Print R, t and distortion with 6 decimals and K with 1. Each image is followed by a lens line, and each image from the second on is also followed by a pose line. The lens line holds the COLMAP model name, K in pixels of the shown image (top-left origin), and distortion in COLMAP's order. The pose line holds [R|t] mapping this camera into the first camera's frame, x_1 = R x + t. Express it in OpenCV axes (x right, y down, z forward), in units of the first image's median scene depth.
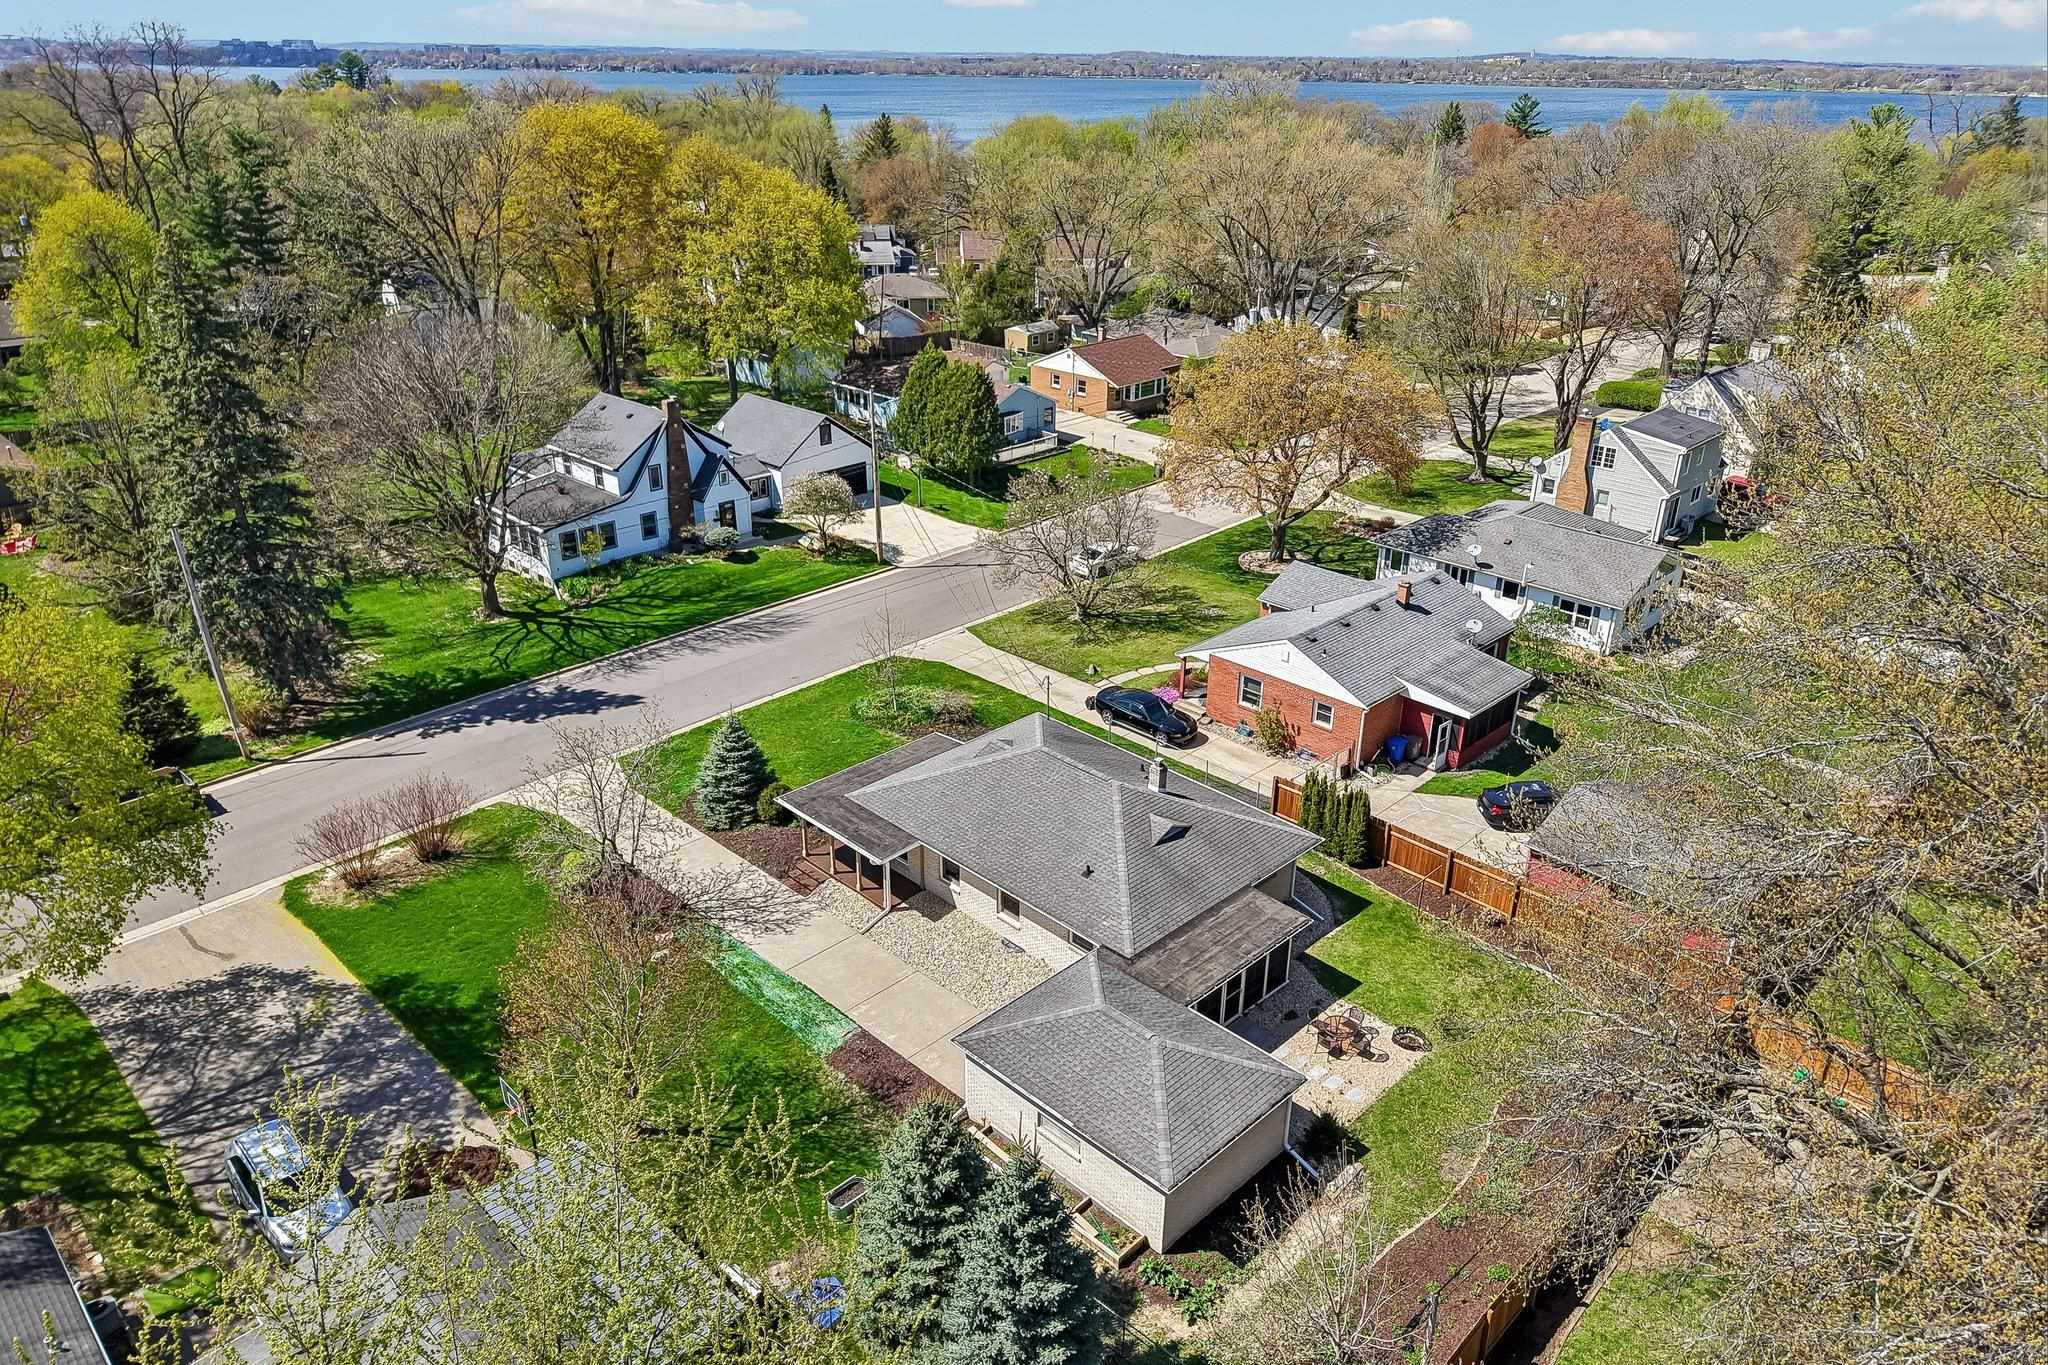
lens RADIAL K [[1376.5, 0, 1024.0], [0, 1376.5, 682.5], [0, 0, 1]] dist [0.035822, -0.050438]
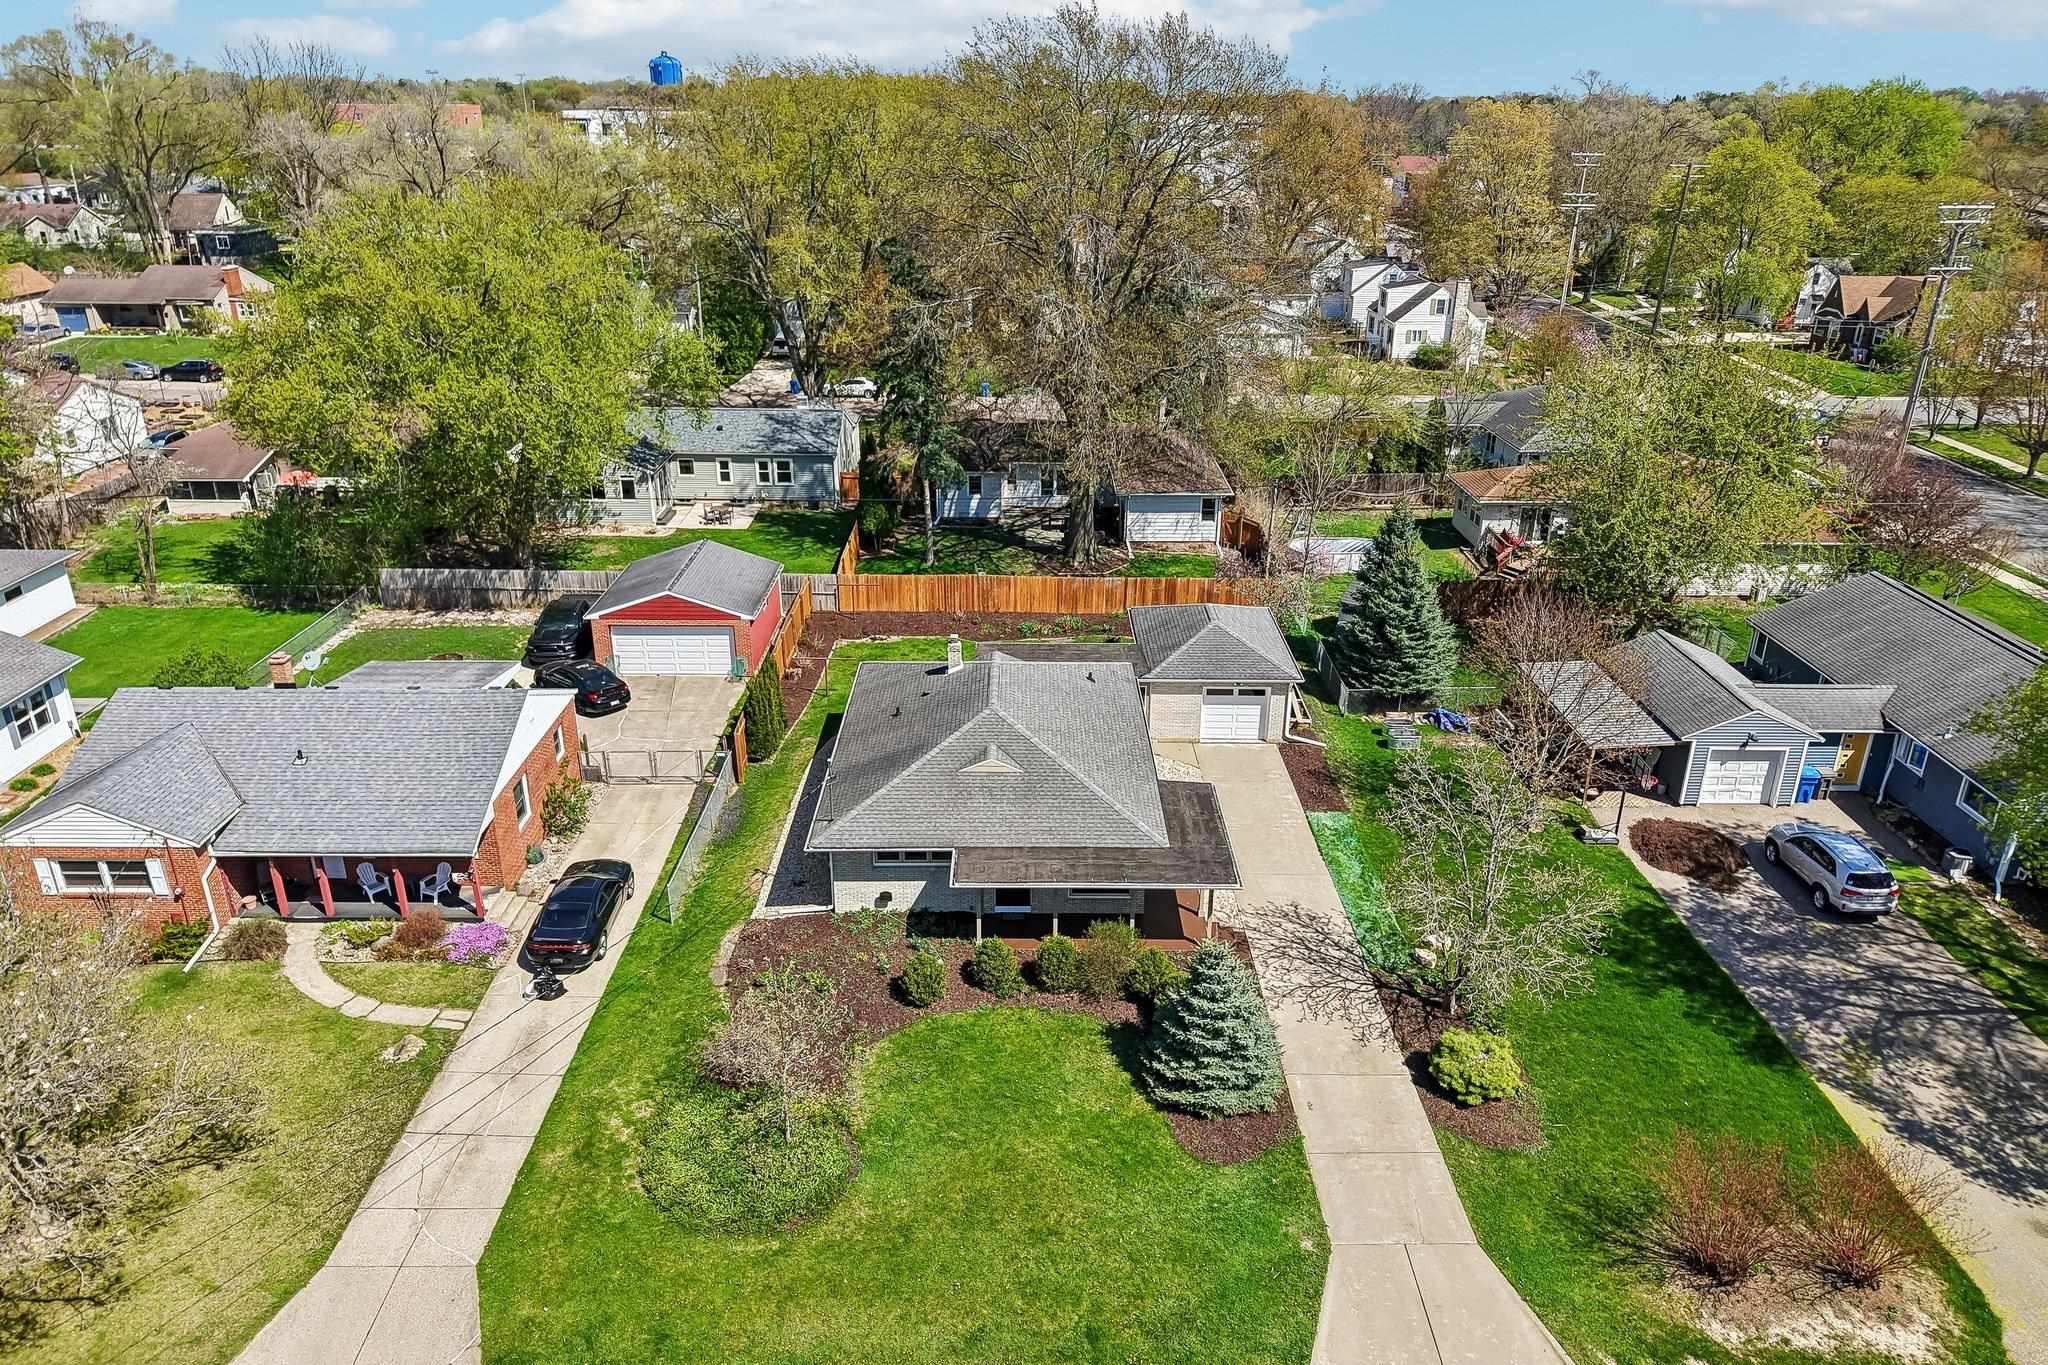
lens RADIAL K [[1376.5, 0, 1024.0], [0, 1376.5, 682.5], [0, 0, 1]] dist [0.035822, -0.050438]
pose [[-0.708352, -0.279324, 0.648241, -0.599529], [0.286546, 0.725500, 0.625732, -0.532620], [-0.645081, 0.628989, -0.433870, 1.460217]]
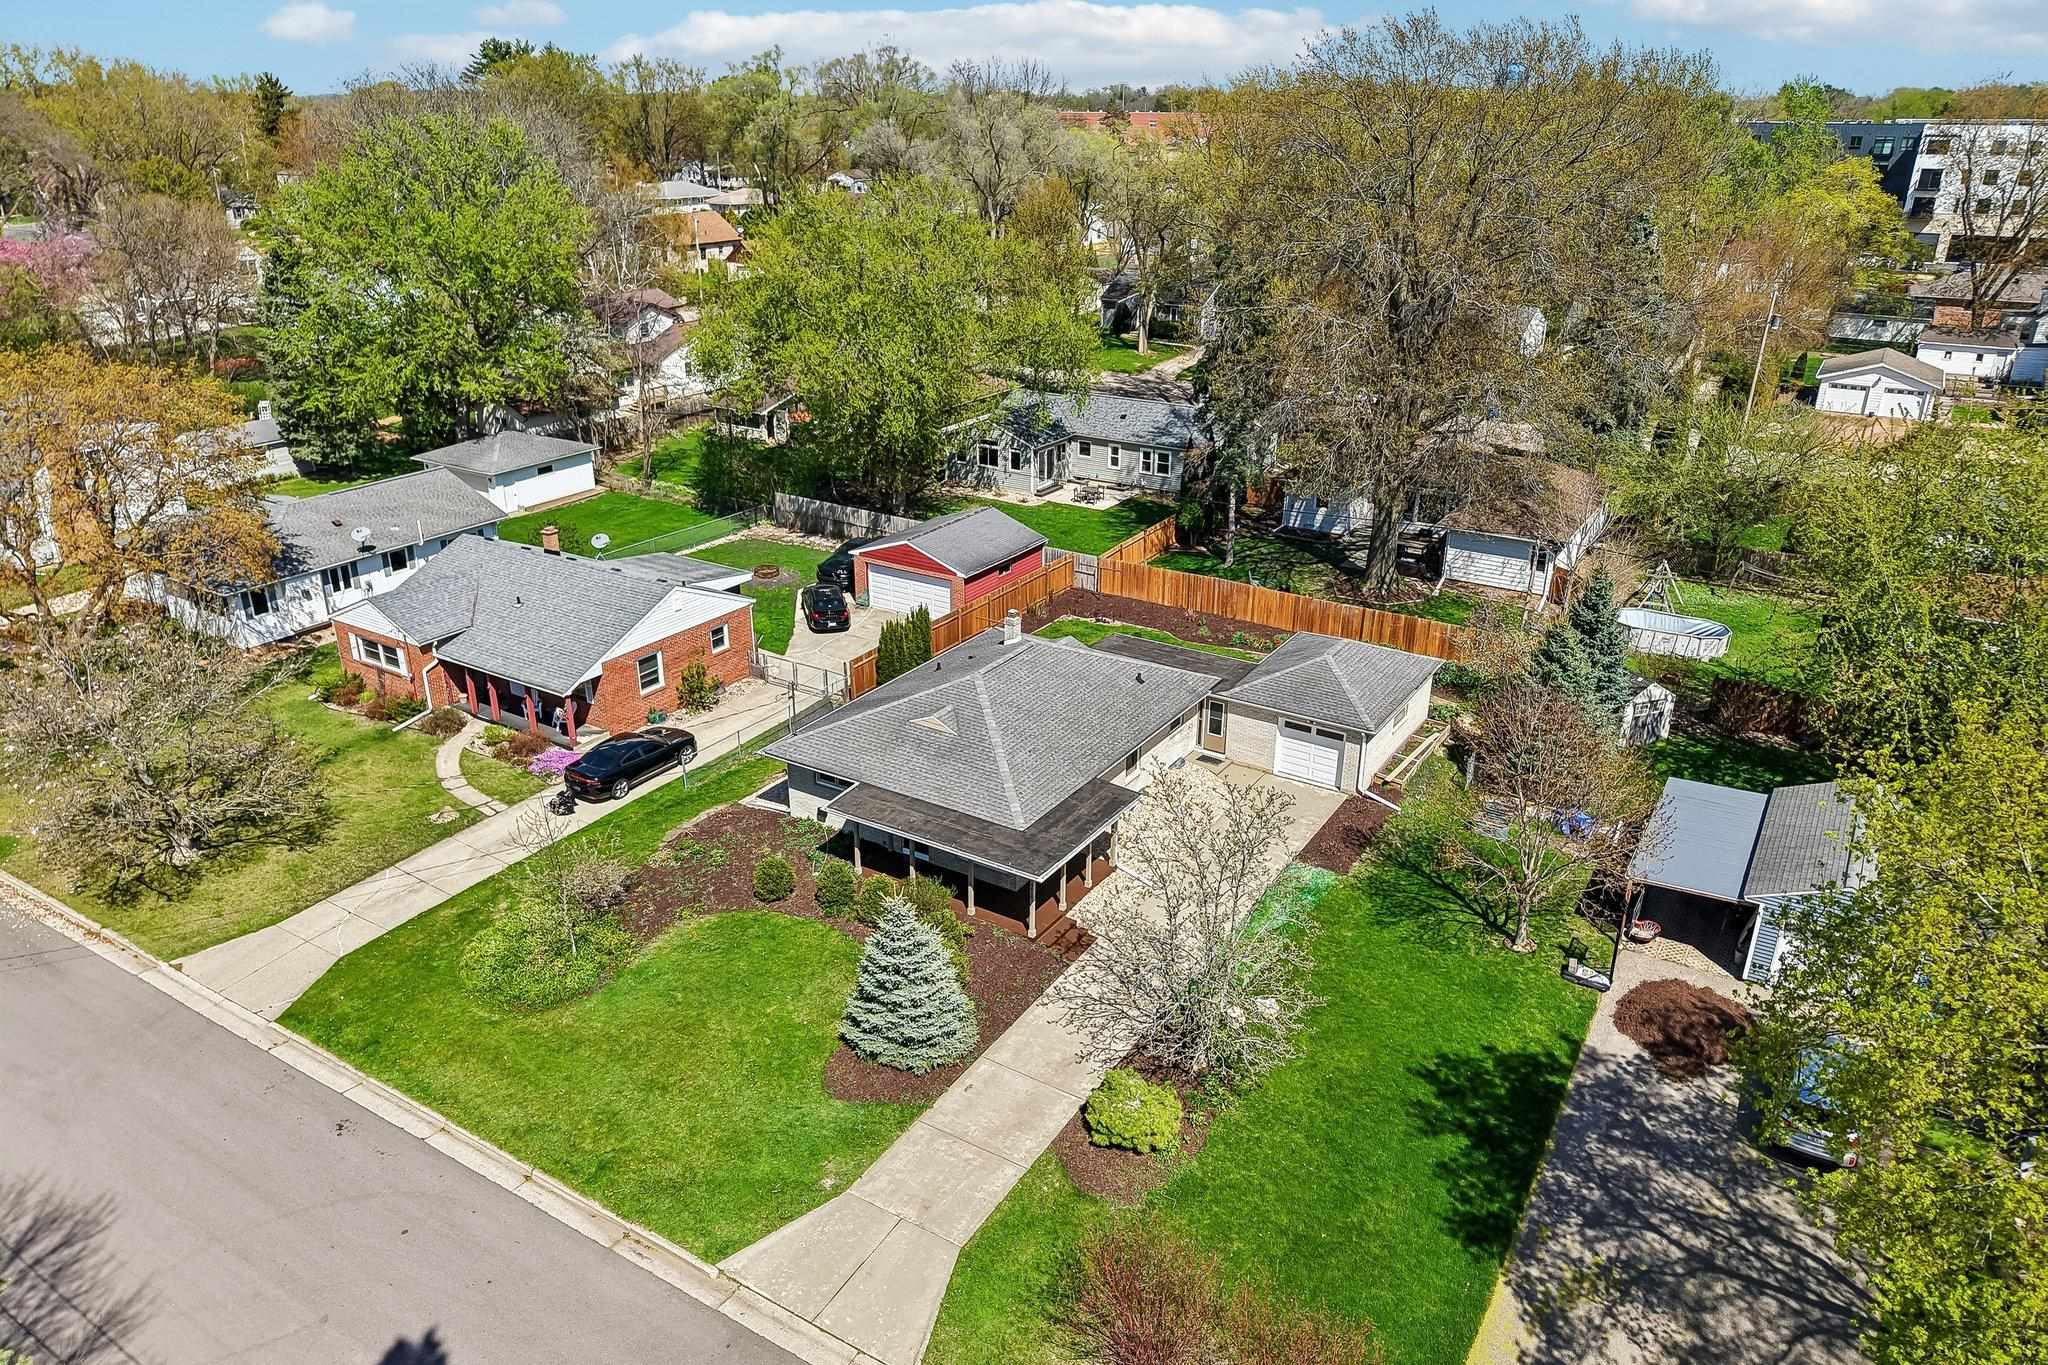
lens RADIAL K [[1369.2, 0, 1024.0], [0, 1369.2, 682.5], [0, 0, 1]] dist [0.085477, -0.118282]
pose [[-0.220110, -0.380620, 0.898154, -0.893726], [0.398771, 0.805176, 0.438945, -0.366559], [-0.890243, 0.454774, -0.025447, 1.079936]]
